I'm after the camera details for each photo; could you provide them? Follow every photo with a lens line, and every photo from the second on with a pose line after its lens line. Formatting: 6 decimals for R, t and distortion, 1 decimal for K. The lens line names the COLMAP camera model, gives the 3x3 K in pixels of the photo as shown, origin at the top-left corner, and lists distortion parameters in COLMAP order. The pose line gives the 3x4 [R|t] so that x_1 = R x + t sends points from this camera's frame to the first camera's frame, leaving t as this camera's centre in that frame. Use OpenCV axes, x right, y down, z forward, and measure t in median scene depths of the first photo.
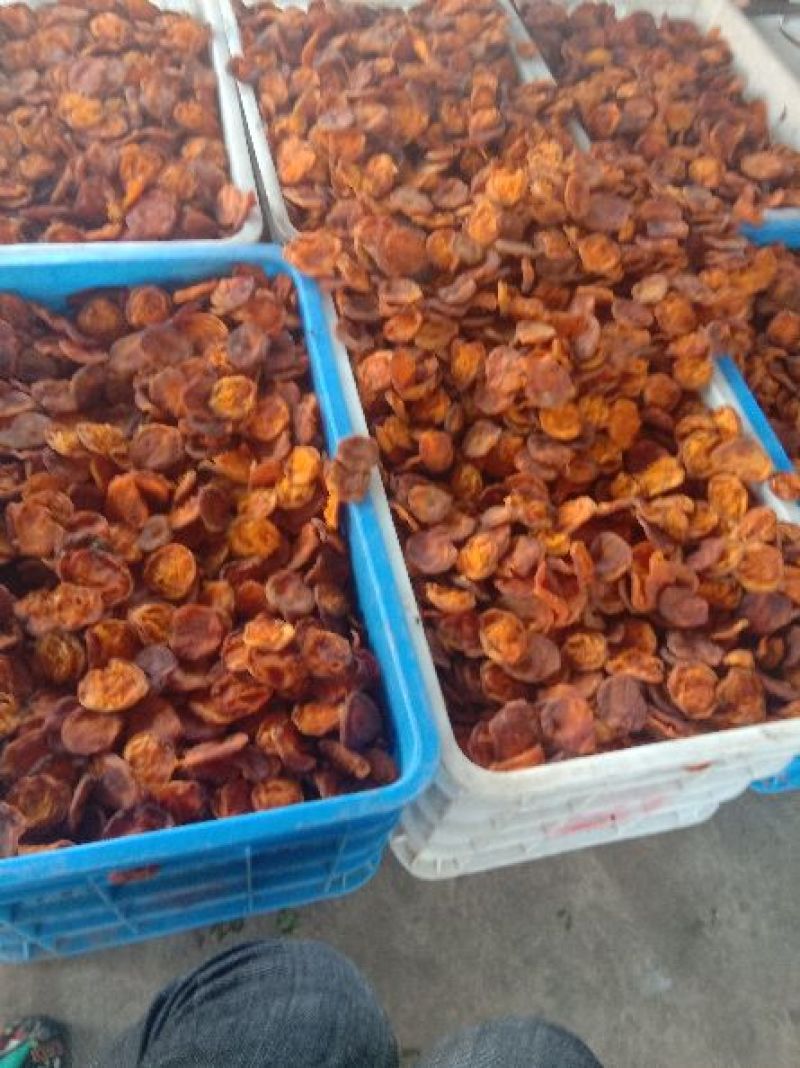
lens RADIAL K [[847.8, 0, 405.4], [0, 847.8, 540.9], [0, 0, 1]] dist [0.121546, -0.217651]
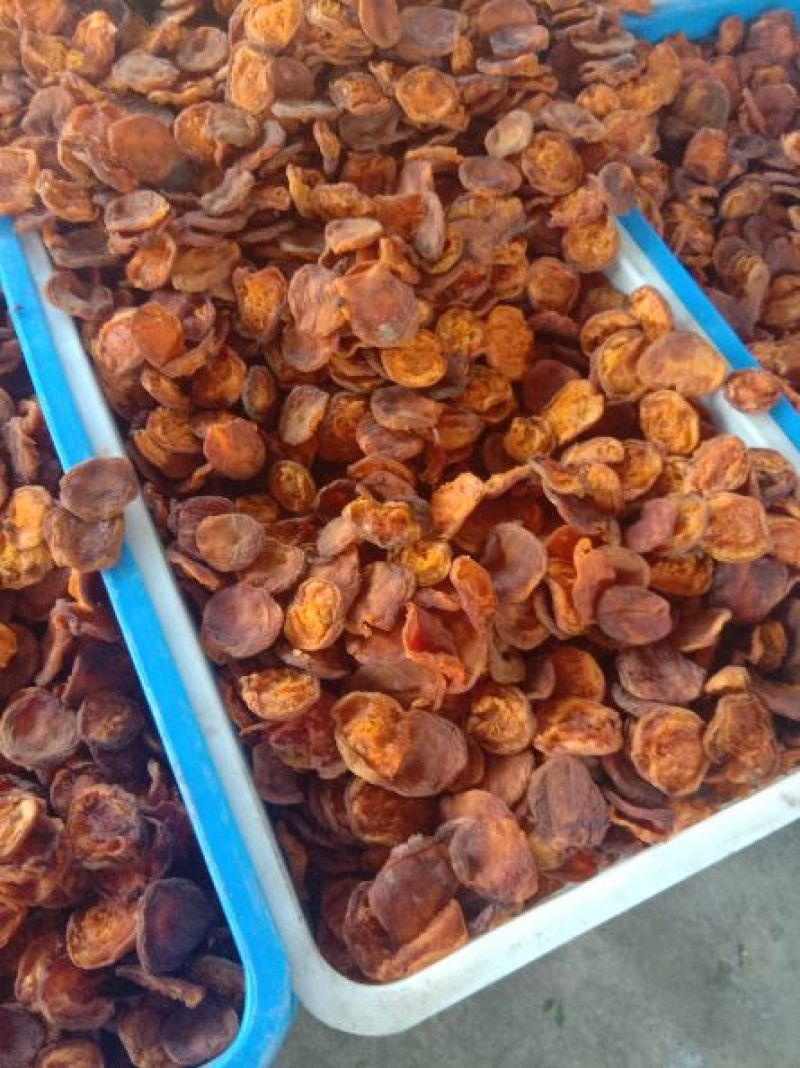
lens RADIAL K [[847.8, 0, 405.4], [0, 847.8, 540.9], [0, 0, 1]] dist [0.121546, -0.217651]
pose [[0.977306, -0.210096, 0.027082, 0.130938], [0.205349, 0.971003, 0.122412, -0.088840], [-0.052015, -0.114073, 0.992110, 0.321348]]
